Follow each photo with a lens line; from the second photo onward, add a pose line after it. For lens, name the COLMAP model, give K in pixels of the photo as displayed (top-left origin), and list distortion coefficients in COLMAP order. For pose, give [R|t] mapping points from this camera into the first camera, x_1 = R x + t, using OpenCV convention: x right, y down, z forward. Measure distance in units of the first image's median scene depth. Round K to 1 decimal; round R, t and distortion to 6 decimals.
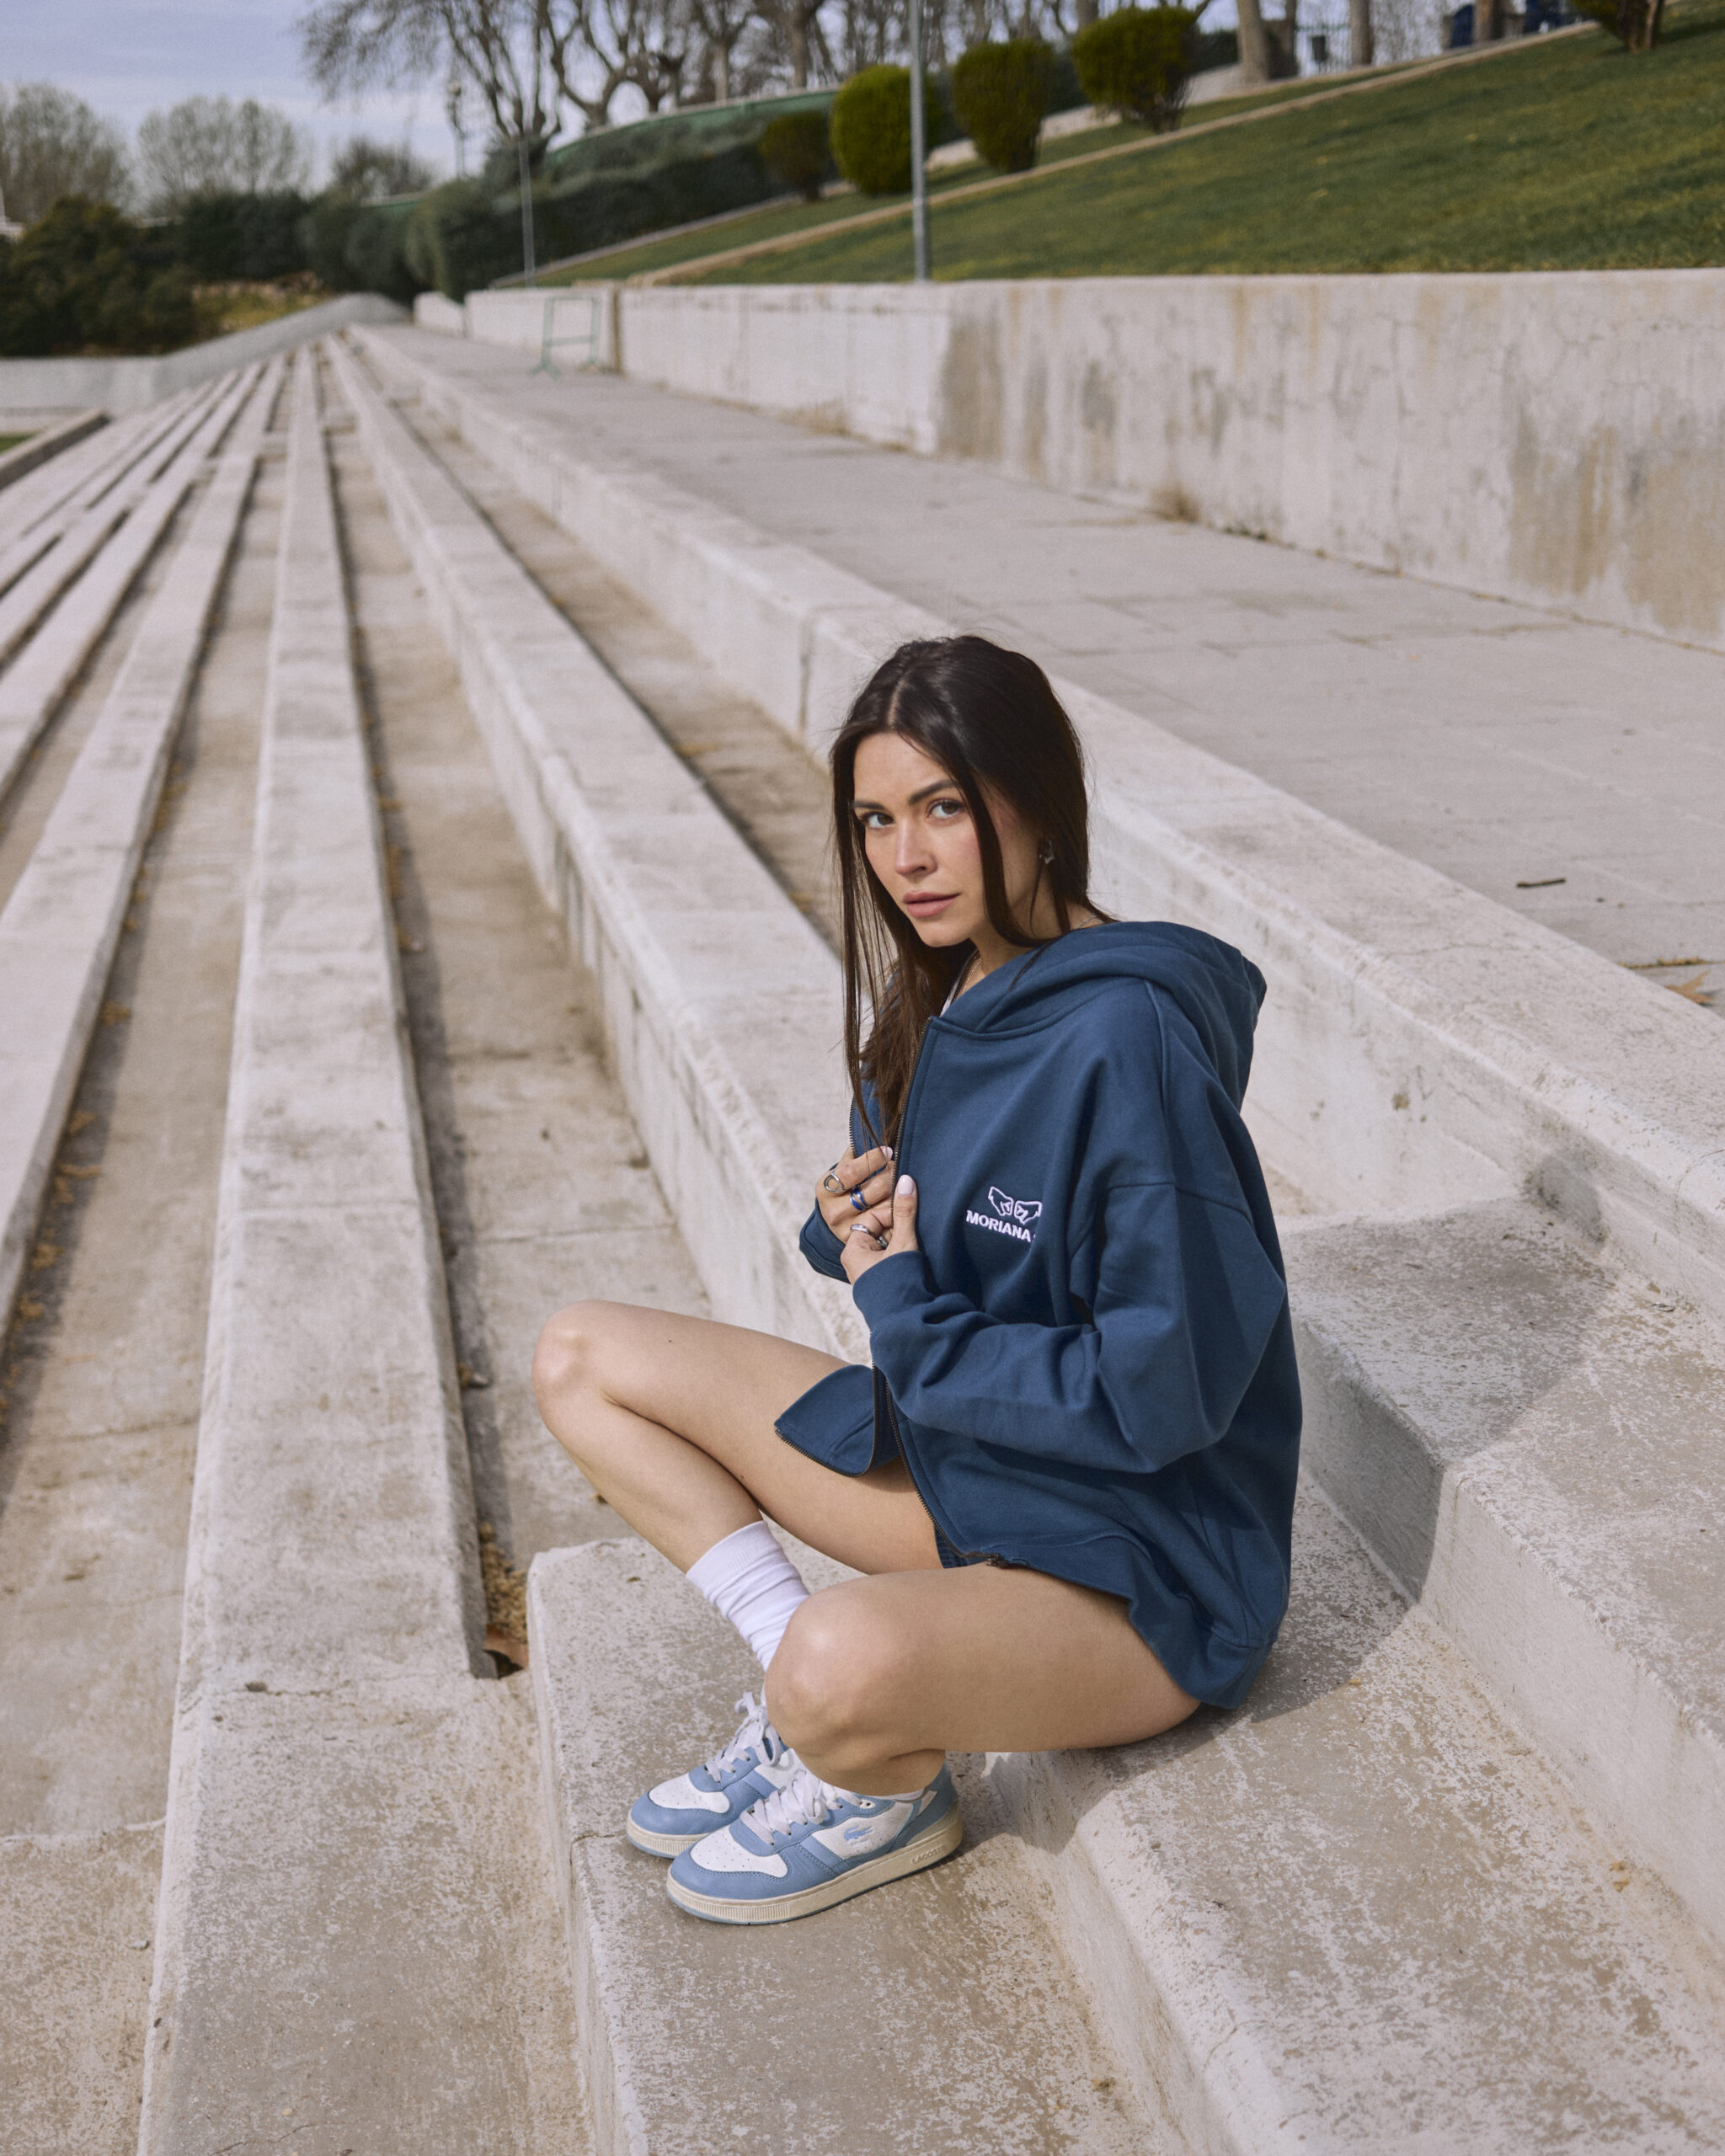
lens RADIAL K [[2529.8, 0, 862.5], [0, 2529.8, 1078.0], [0, 0, 1]] dist [0.002273, 0.007768]
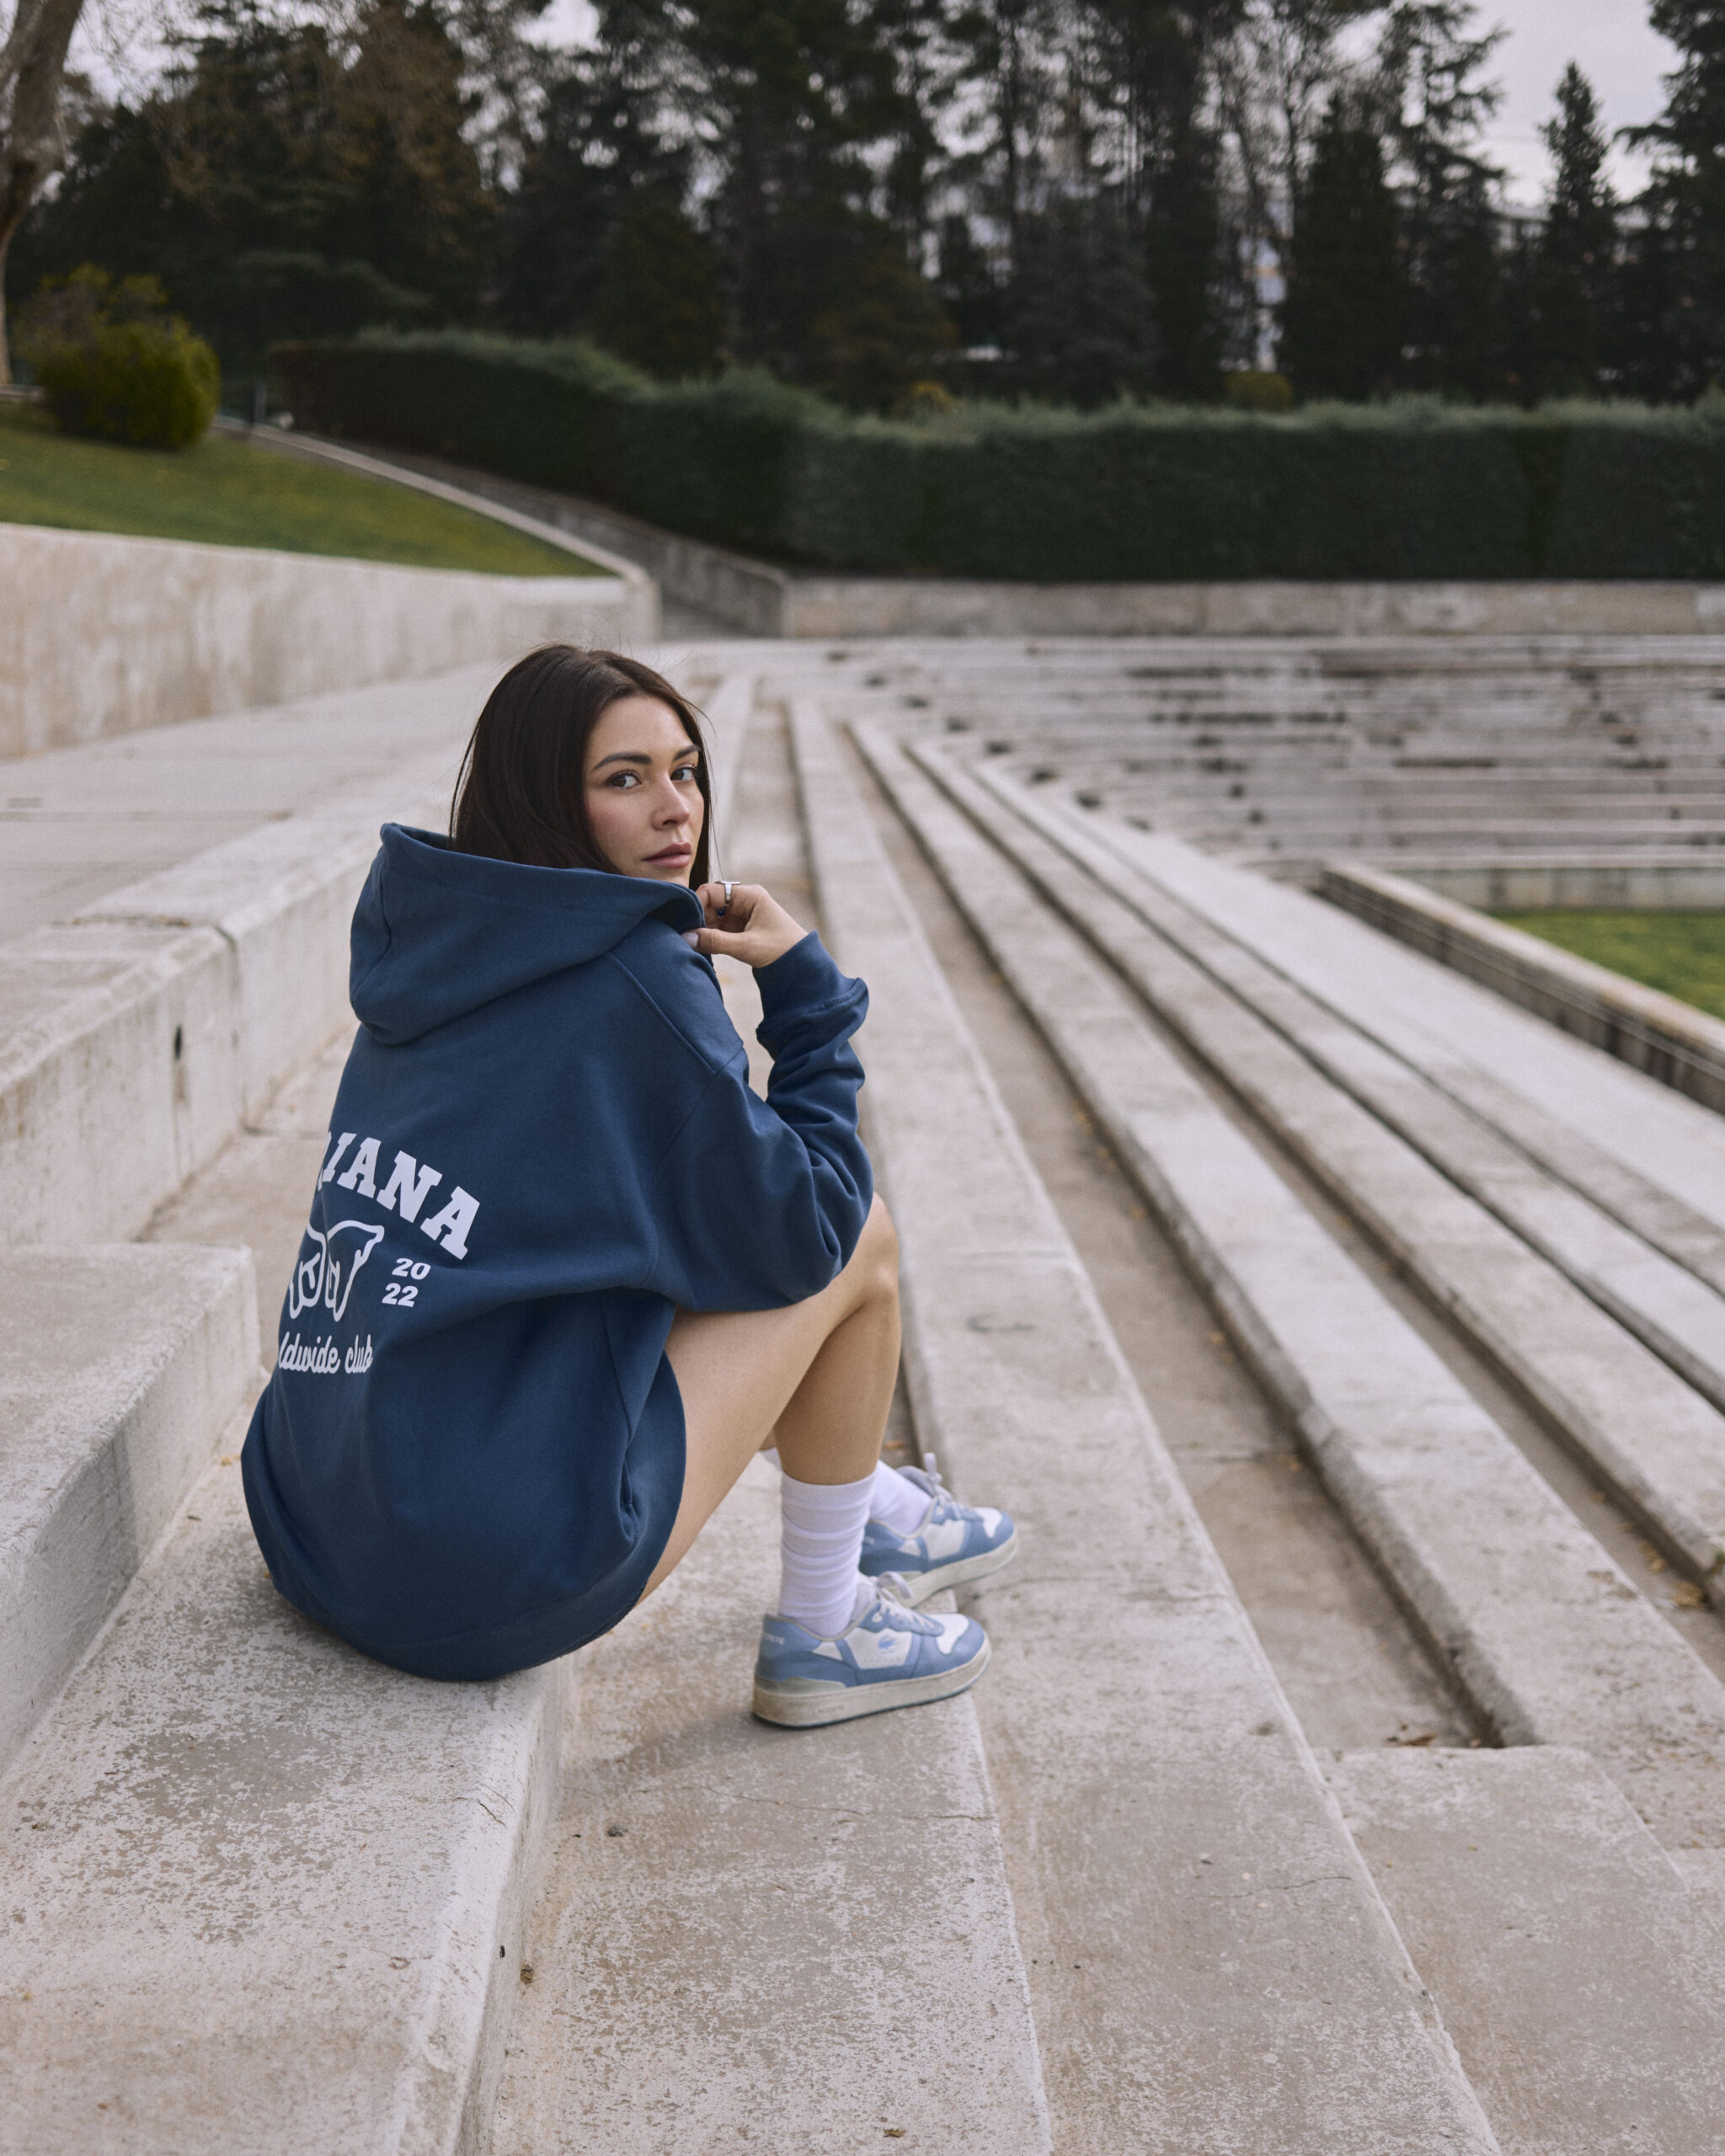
lens RADIAL K [[2529.8, 0, 862.5], [0, 2529.8, 1078.0], [0, 0, 1]] dist [0.002273, 0.007768]
pose [[-0.984724, -0.031334, 0.171278, -0.232168], [0.051308, 0.887783, 0.457394, -0.419632], [-0.166389, 0.459195, -0.872614, 1.814444]]
